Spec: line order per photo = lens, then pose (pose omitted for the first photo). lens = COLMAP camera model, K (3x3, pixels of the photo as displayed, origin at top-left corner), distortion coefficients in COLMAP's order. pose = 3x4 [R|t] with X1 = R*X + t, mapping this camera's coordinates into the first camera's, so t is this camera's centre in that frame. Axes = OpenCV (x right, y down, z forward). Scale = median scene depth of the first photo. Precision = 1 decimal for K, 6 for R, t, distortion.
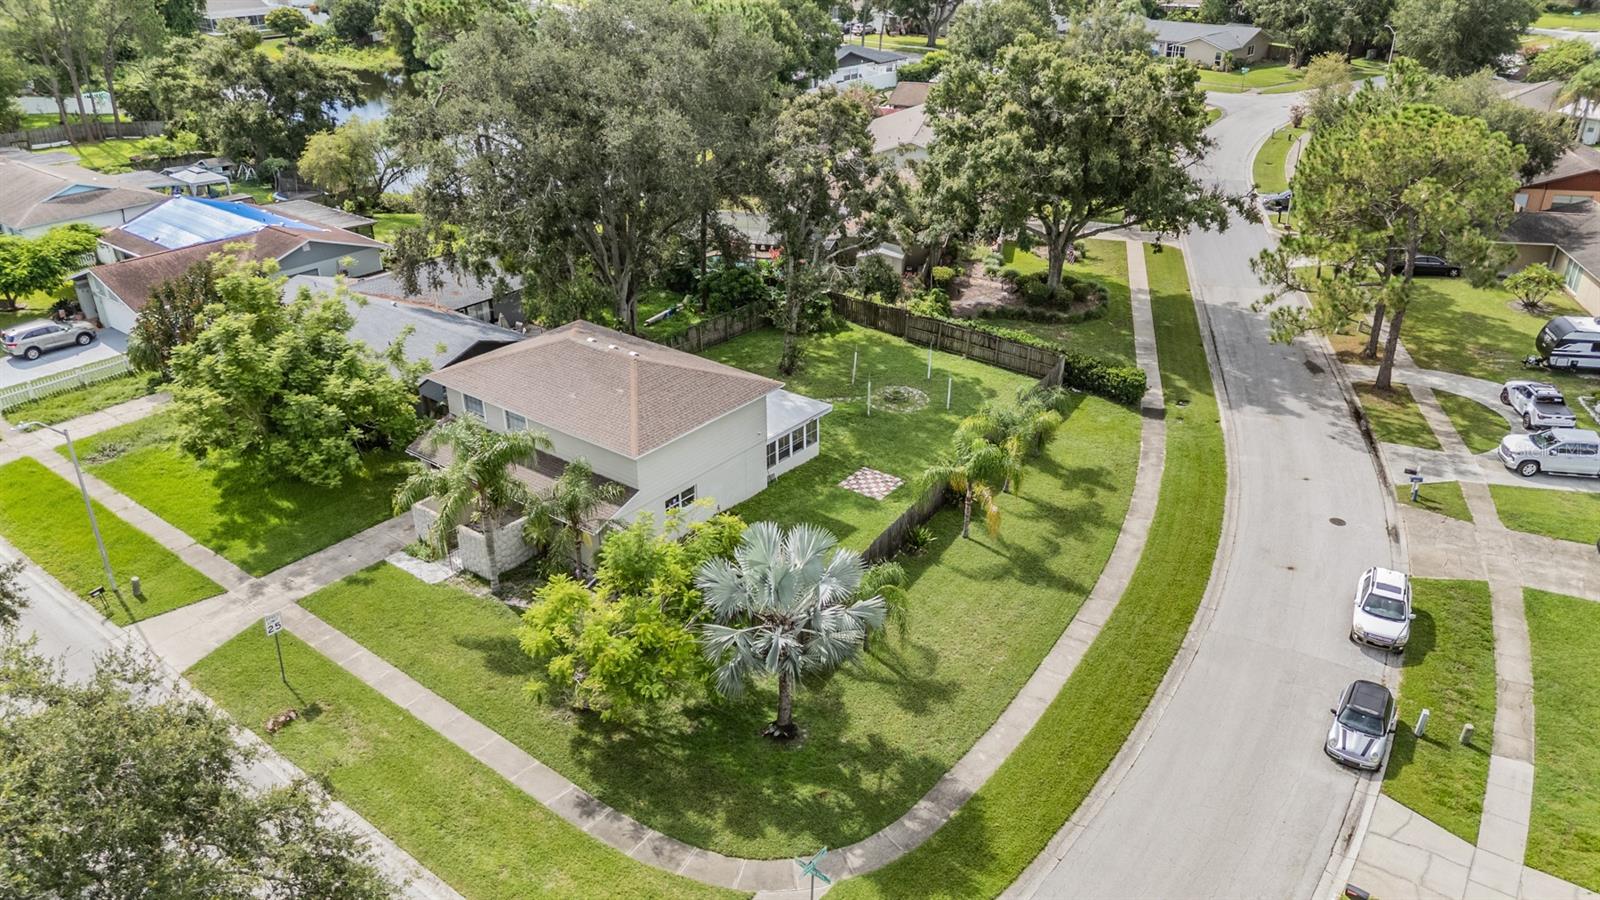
lens RADIAL K [[1181.6, 0, 800.0], [0, 1181.6, 450.0], [0, 0, 1]] dist [0.040501, -0.000195]
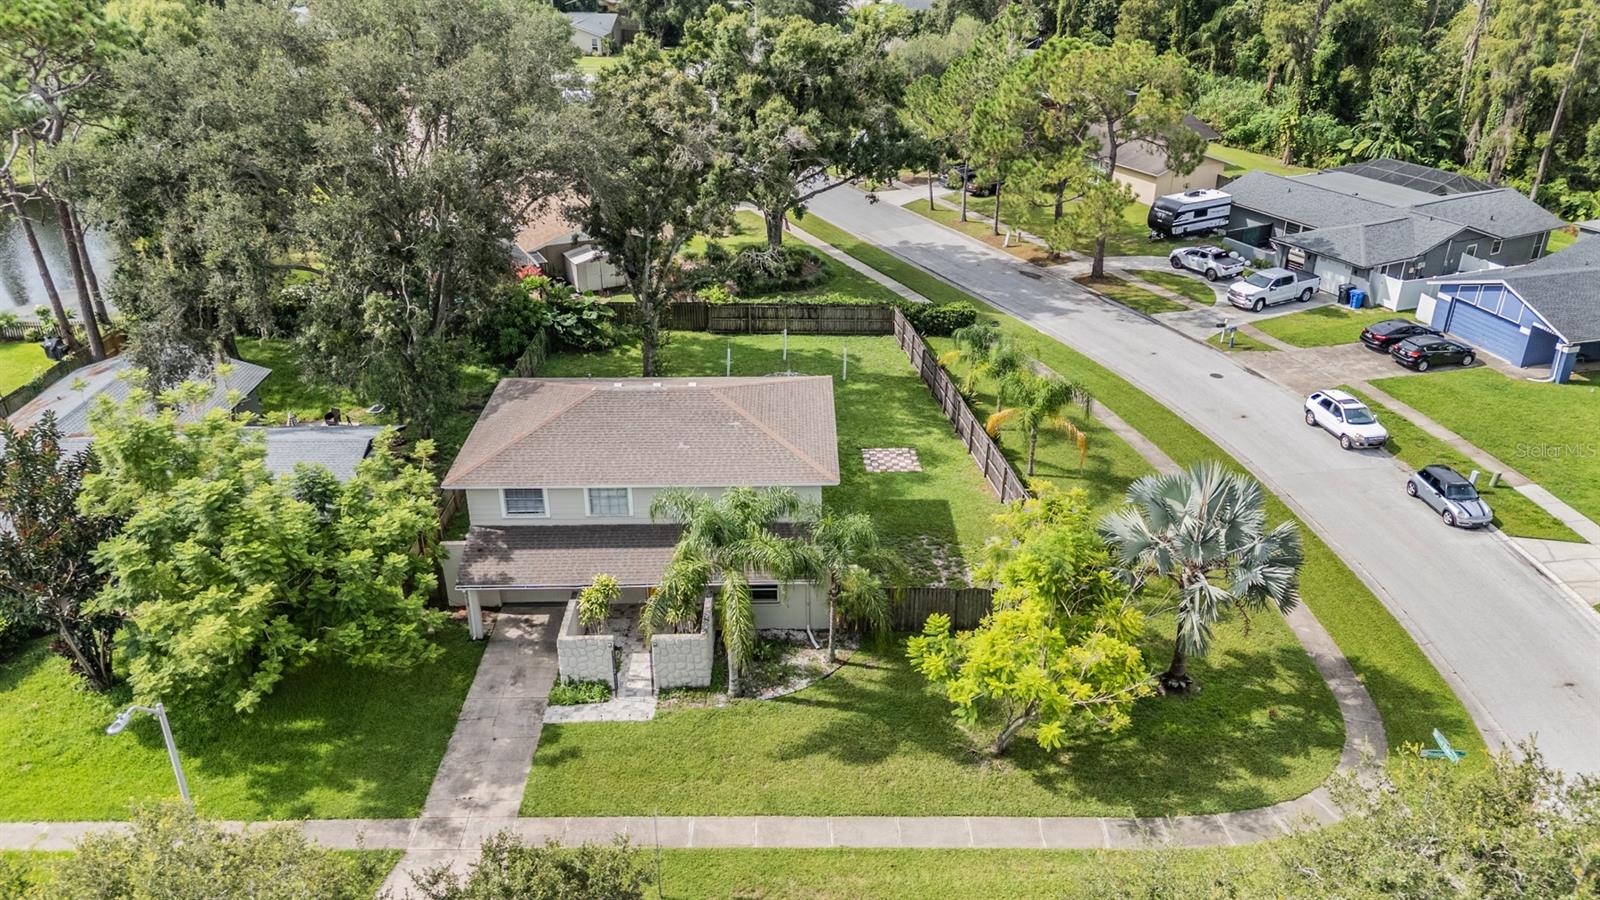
lens RADIAL K [[1181.6, 0, 800.0], [0, 1181.6, 450.0], [0, 0, 1]] dist [0.040501, -0.000195]
pose [[0.777963, -0.276986, 0.563962, -0.546287], [0.281023, 0.956194, 0.081968, -0.080789], [-0.561961, 0.094719, 0.821723, 0.255676]]
